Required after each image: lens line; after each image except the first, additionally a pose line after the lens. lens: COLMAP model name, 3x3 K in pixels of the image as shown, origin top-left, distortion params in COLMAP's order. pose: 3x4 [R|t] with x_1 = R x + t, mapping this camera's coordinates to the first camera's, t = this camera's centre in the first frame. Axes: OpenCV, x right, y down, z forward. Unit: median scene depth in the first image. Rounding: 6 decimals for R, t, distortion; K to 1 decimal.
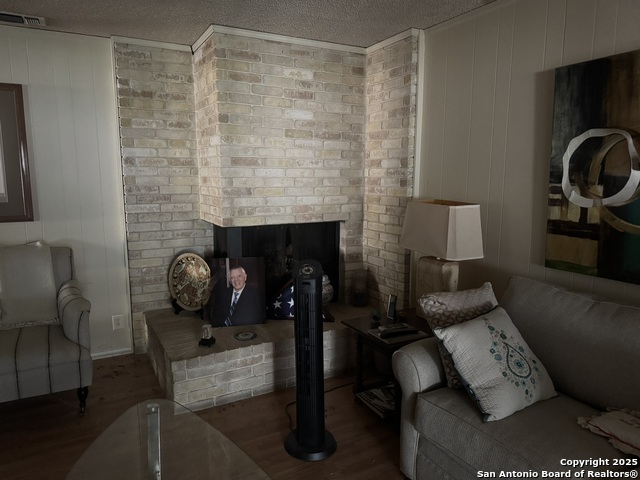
lens RADIAL K [[448.8, 0, 320.2], [0, 448.8, 239.0], [0, 0, 1]] dist [-0.003570, -0.005160]
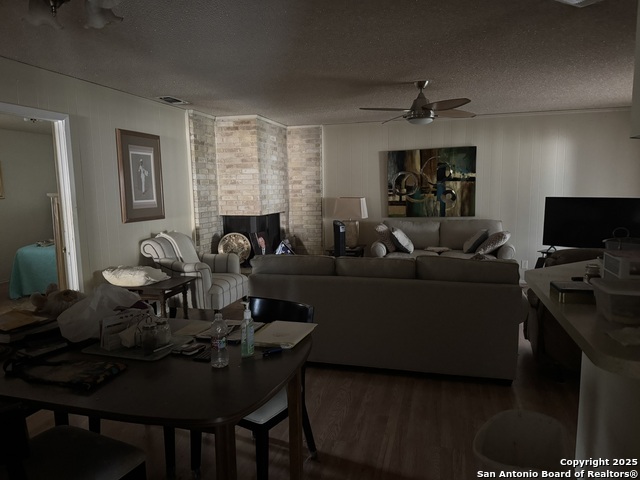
lens RADIAL K [[448.8, 0, 320.0], [0, 448.8, 240.8], [0, 0, 1]] dist [-0.003570, -0.005160]
pose [[0.689690, -0.097438, 0.717519, -1.331778], [0.123531, 0.992212, 0.016001, 0.077025], [-0.713489, 0.077601, 0.696356, -0.490031]]
